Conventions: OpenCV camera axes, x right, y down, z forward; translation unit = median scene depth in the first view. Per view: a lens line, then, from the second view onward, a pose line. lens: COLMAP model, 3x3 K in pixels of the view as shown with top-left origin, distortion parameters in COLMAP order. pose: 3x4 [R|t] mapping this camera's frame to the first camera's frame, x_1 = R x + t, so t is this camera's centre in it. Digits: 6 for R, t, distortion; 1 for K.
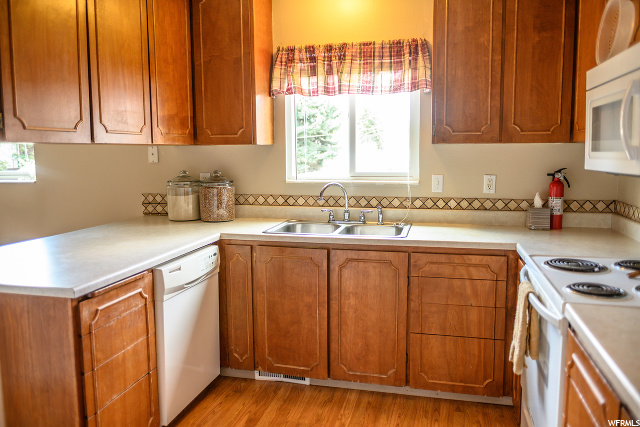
lens RADIAL K [[502.5, 0, 316.9], [0, 502.5, 212.2], [0, 0, 1]] dist [-0.021472, -0.002964]
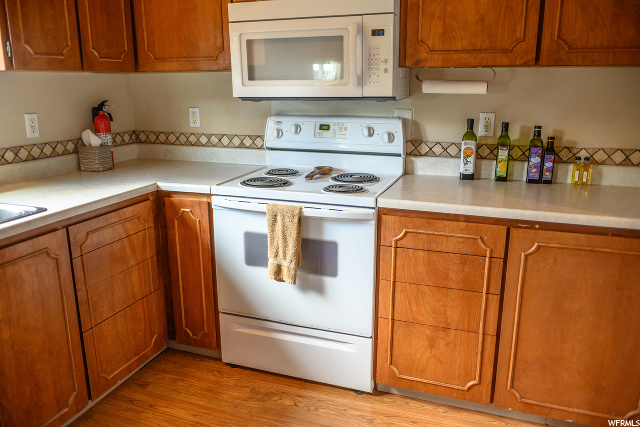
lens RADIAL K [[502.5, 0, 318.0], [0, 502.5, 209.5], [0, 0, 1]] dist [-0.021472, -0.002964]
pose [[0.109629, -0.239242, 0.964751, -0.405866], [0.123751, 0.966335, 0.225572, -0.053035], [-0.986239, 0.094660, 0.135545, 0.502796]]
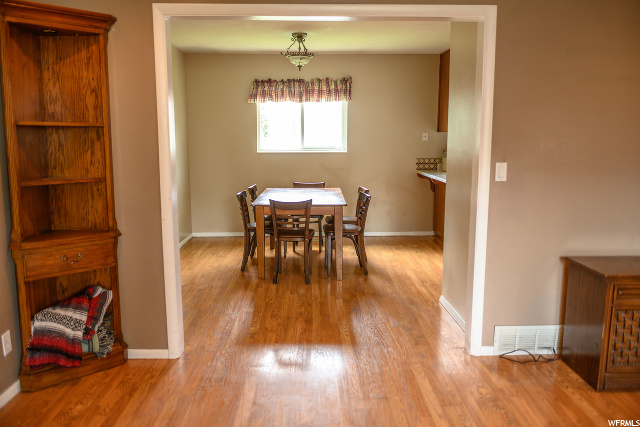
lens RADIAL K [[502.5, 0, 320.1], [0, 502.5, 214.5], [0, 0, 1]] dist [-0.021472, -0.002964]
pose [[0.962104, -0.031577, 0.270848, -1.504859], [0.025687, 0.999351, 0.025264, 0.141753], [-0.271470, -0.017350, 0.962291, -0.842331]]
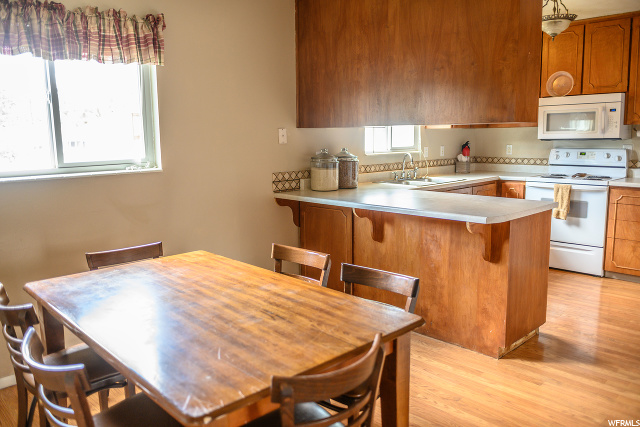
lens RADIAL K [[502.5, 0, 315.6], [0, 502.5, 210.1], [0, 0, 1]] dist [-0.021472, -0.002964]
pose [[0.533417, -0.126608, 0.836323, -1.525793], [0.114853, 0.990418, 0.076681, -0.038997], [-0.838018, 0.055151, 0.542848, 0.441911]]
